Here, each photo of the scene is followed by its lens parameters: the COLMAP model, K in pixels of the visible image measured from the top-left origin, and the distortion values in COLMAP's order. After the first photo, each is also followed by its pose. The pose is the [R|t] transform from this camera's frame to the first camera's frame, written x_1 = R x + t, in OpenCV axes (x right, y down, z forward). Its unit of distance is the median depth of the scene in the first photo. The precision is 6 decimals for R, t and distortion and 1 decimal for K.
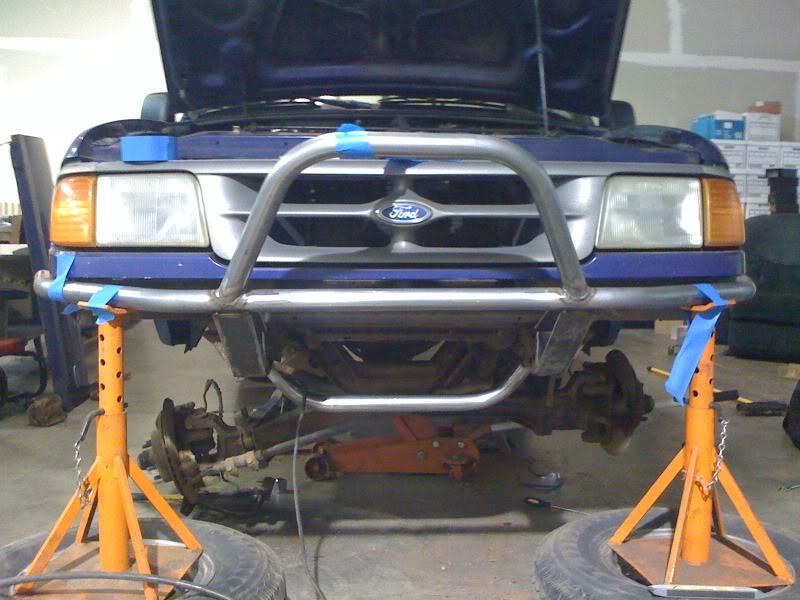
lens RADIAL K [[886.2, 0, 400.0], [0, 886.2, 300.0], [0, 0, 1]] dist [0.262767, -0.776694]
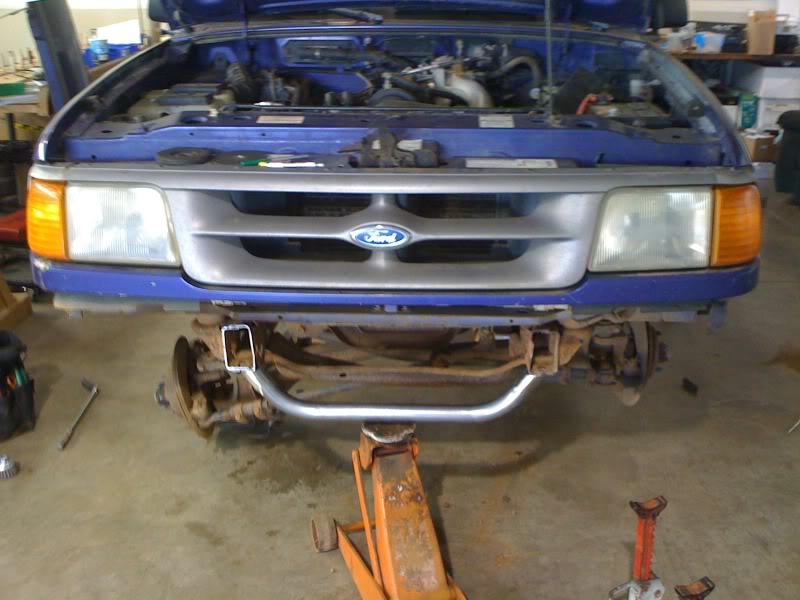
lens RADIAL K [[886.2, 0, 400.0], [0, 886.2, 300.0], [0, 0, 1]] dist [0.262767, -0.776694]
pose [[0.996724, 0.016145, -0.079253, 0.096857], [0.003932, 0.969045, 0.246853, -0.255562], [0.080785, -0.246356, 0.965807, 0.081202]]
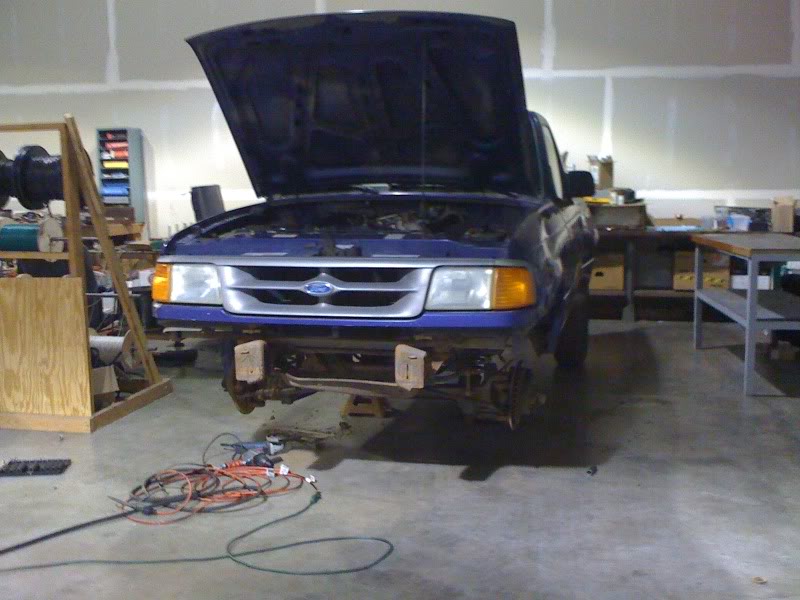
lens RADIAL K [[886.2, 0, 400.0], [0, 886.2, 300.0], [0, 0, 1]] dist [0.262767, -0.776694]
pose [[0.964532, 0.016812, -0.263429, 0.616913], [-0.006981, 0.999245, 0.038213, -0.140326], [0.263872, -0.035019, 0.963922, -0.673140]]
